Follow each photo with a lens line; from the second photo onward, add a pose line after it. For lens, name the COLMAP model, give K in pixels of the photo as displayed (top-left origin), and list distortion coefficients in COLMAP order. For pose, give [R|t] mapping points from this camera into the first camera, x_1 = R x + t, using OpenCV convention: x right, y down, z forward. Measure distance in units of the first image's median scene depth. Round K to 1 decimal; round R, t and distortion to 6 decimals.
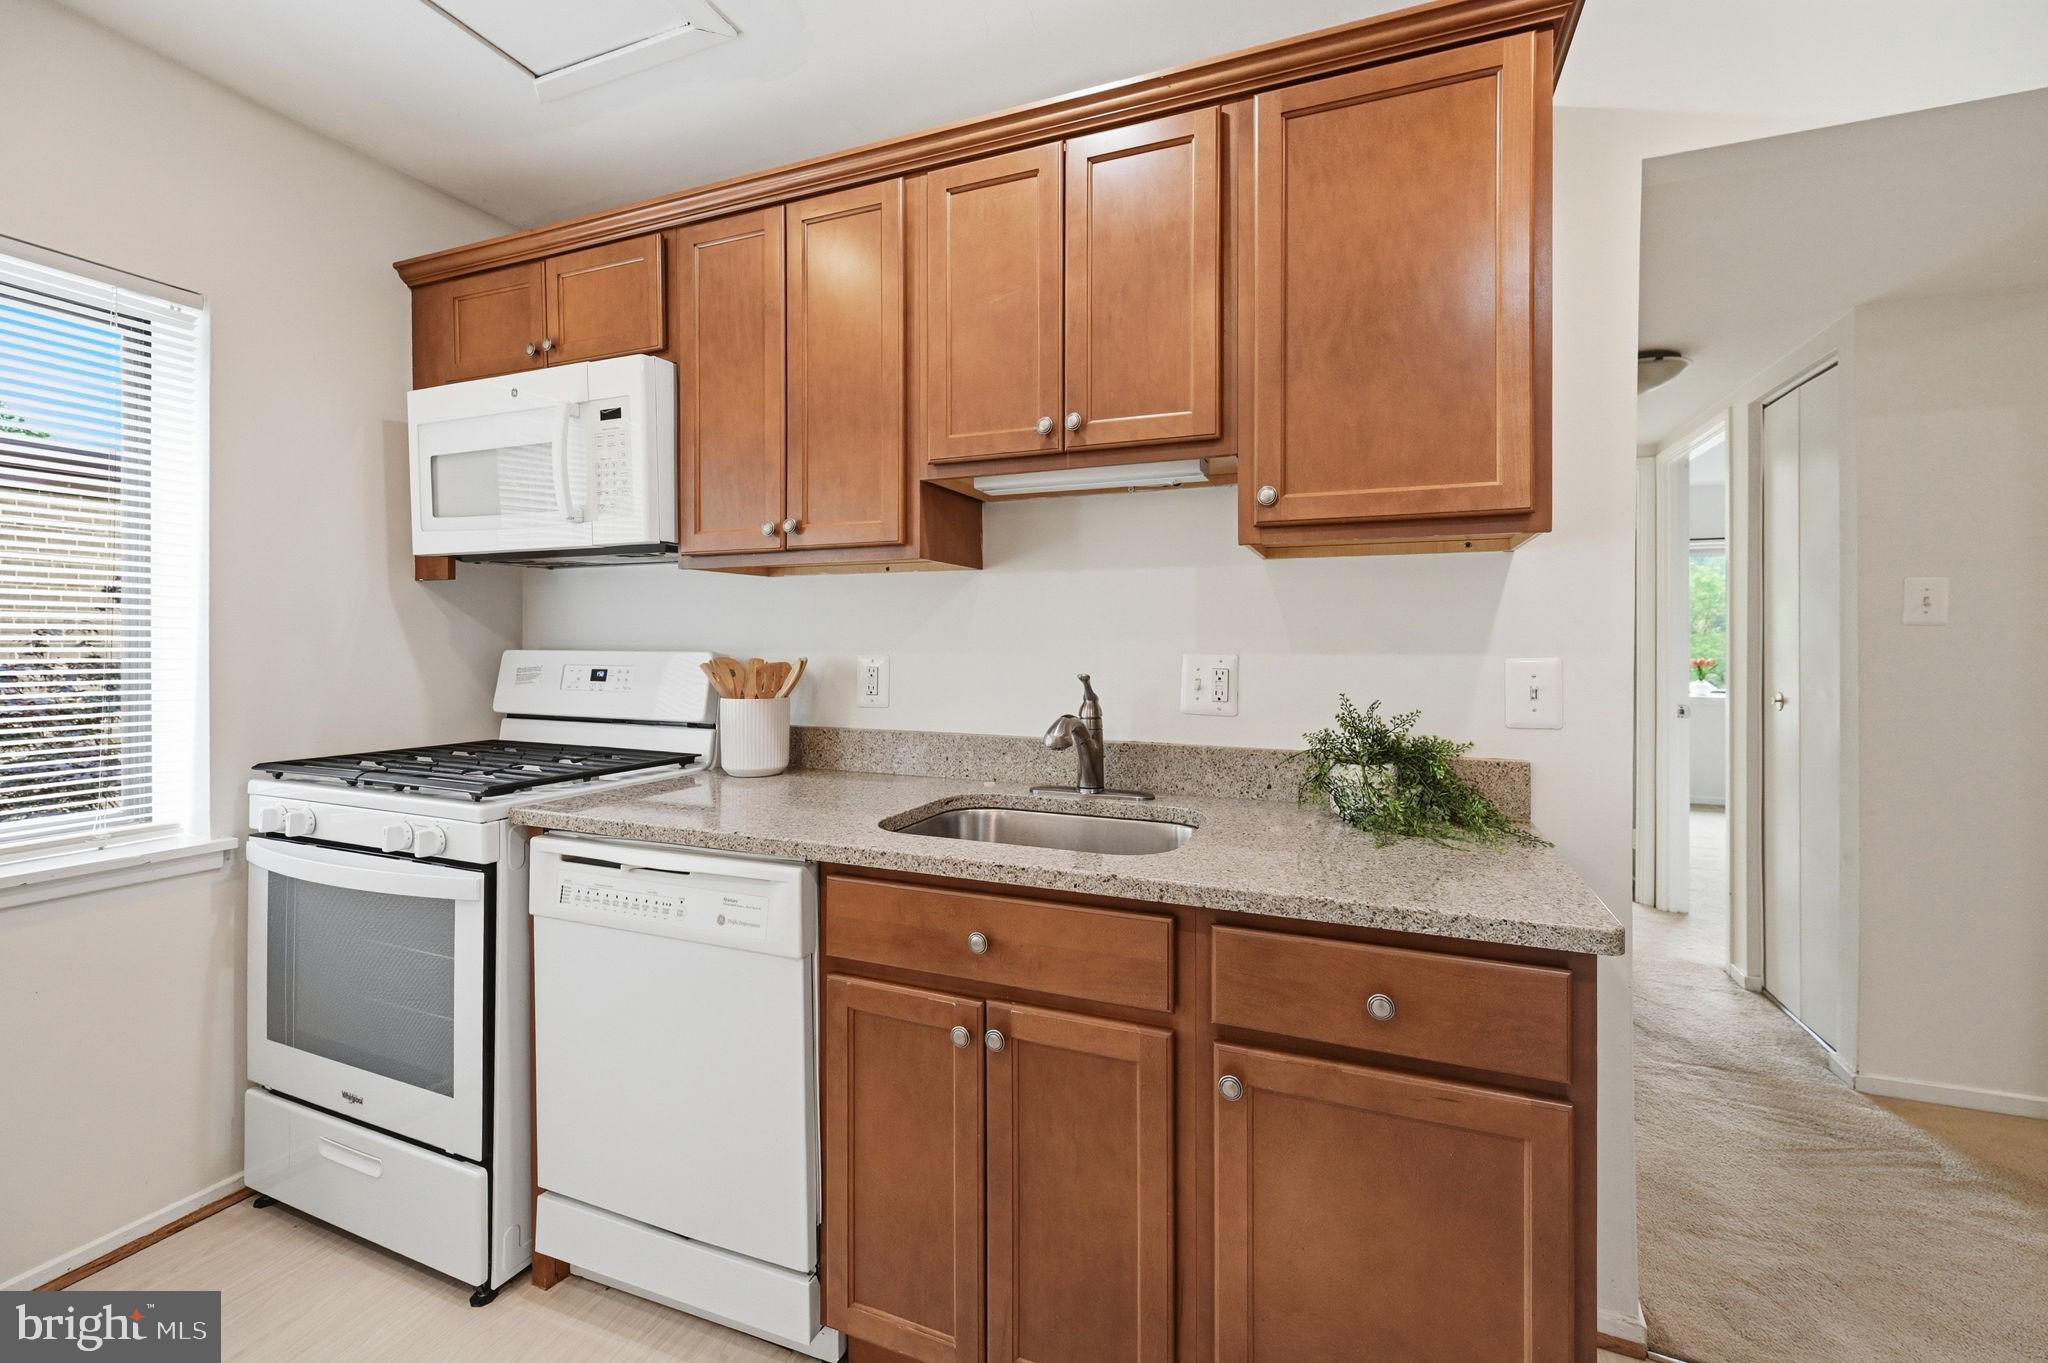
lens RADIAL K [[827.9, 0, 1055.4], [0, 827.9, 641.9], [0, 0, 1]] dist [-0.002601, 0.000199]
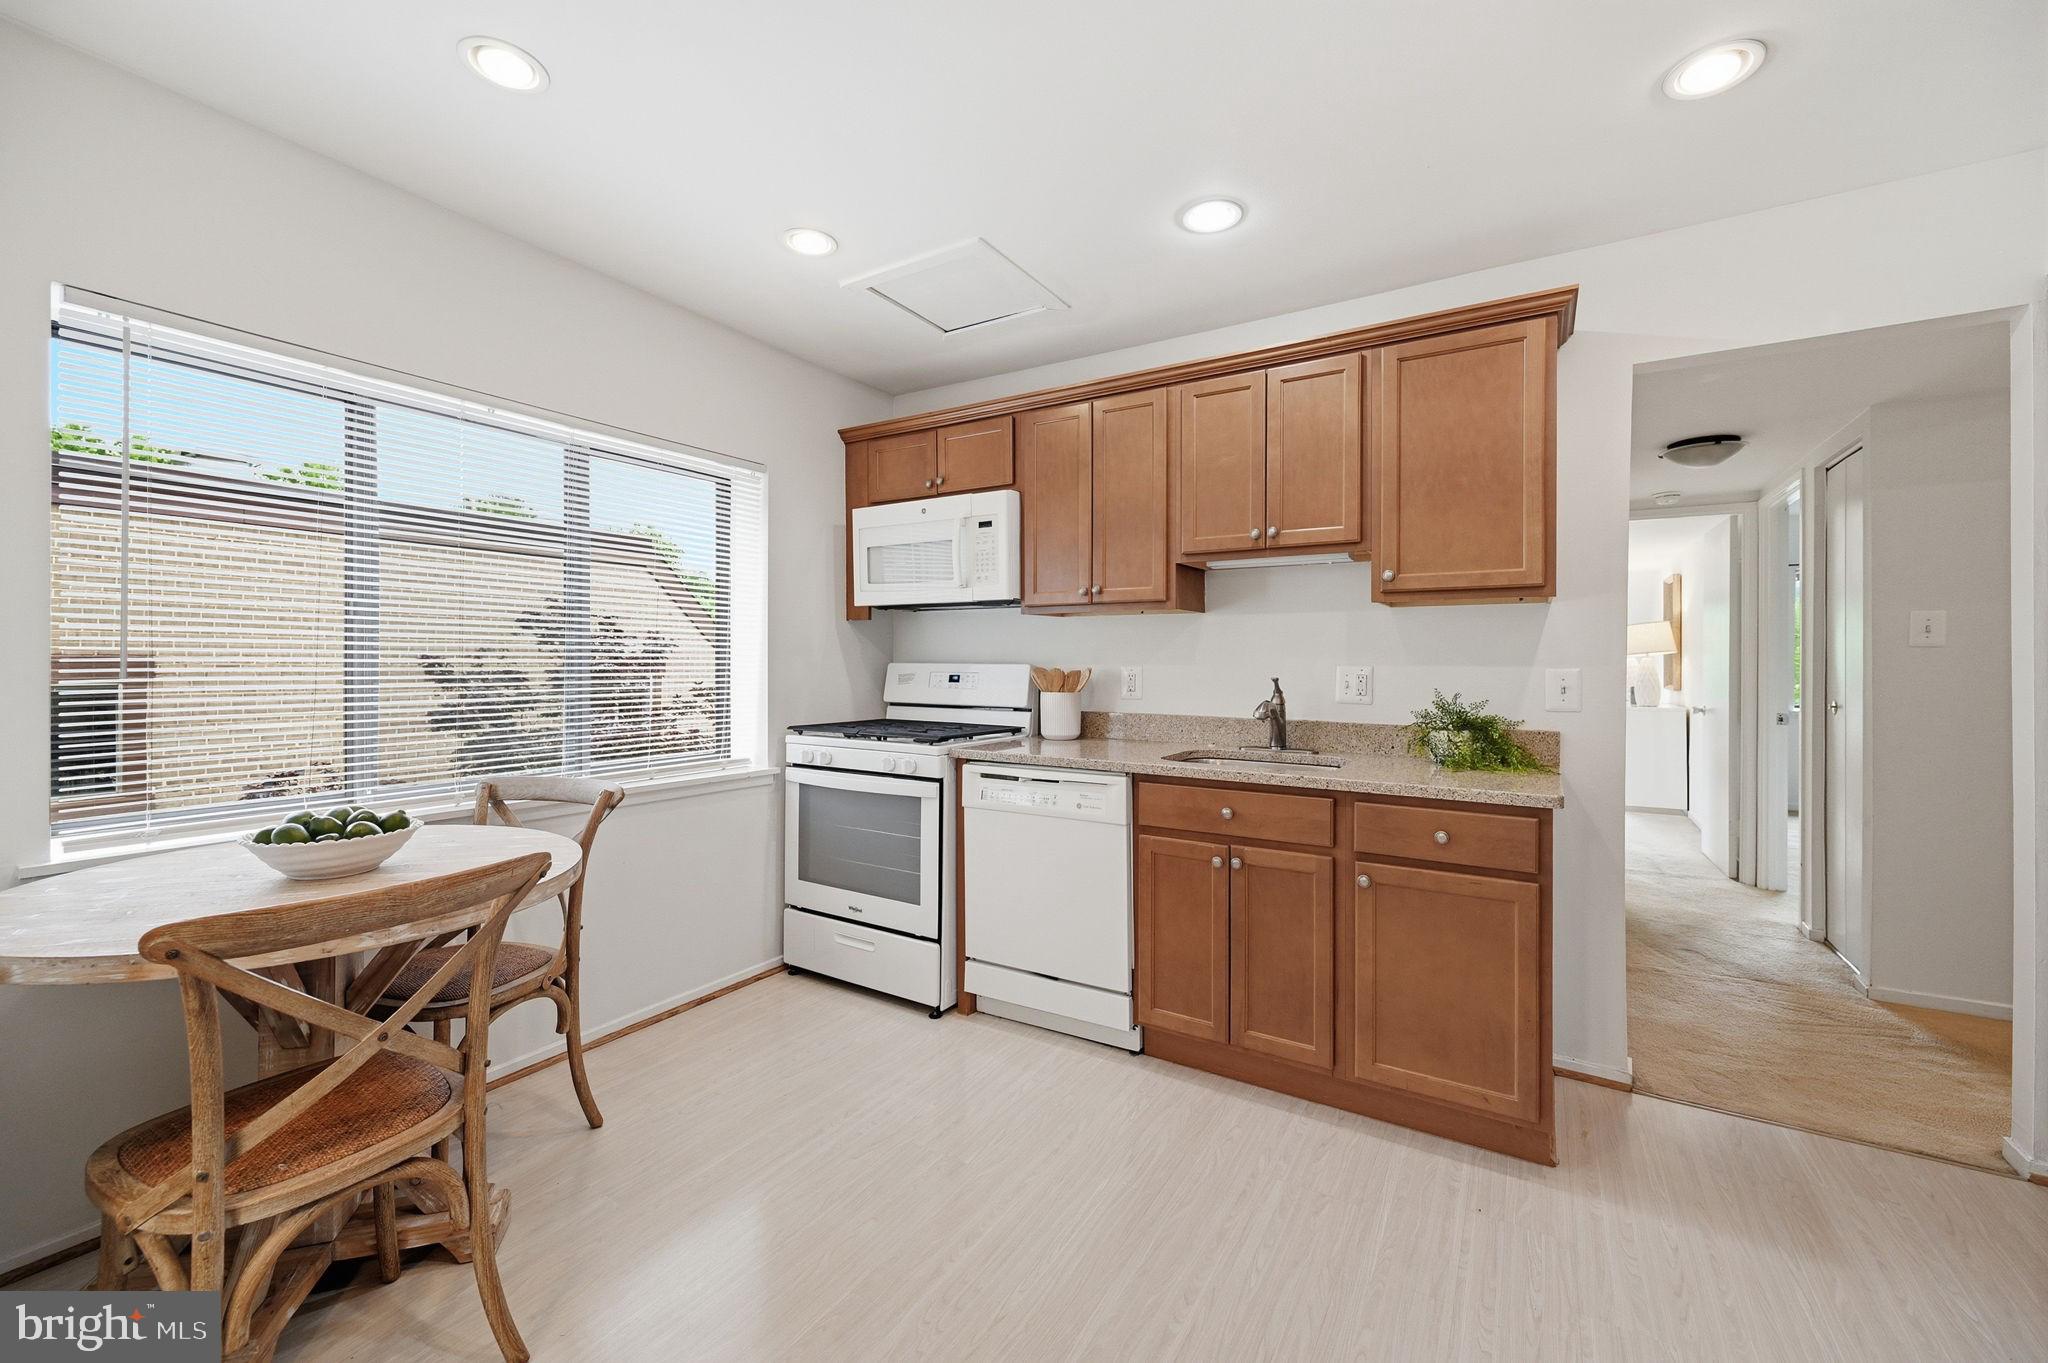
lens RADIAL K [[827.9, 0, 1037.1], [0, 827.9, 659.5], [0, 0, 1]] dist [-0.002601, 0.000199]
pose [[0.982649, 0.001866, -0.185463, -0.126325], [-0.001994, 0.999998, -0.000499, 0.004381], [0.185462, 0.000860, 0.982651, -0.723326]]
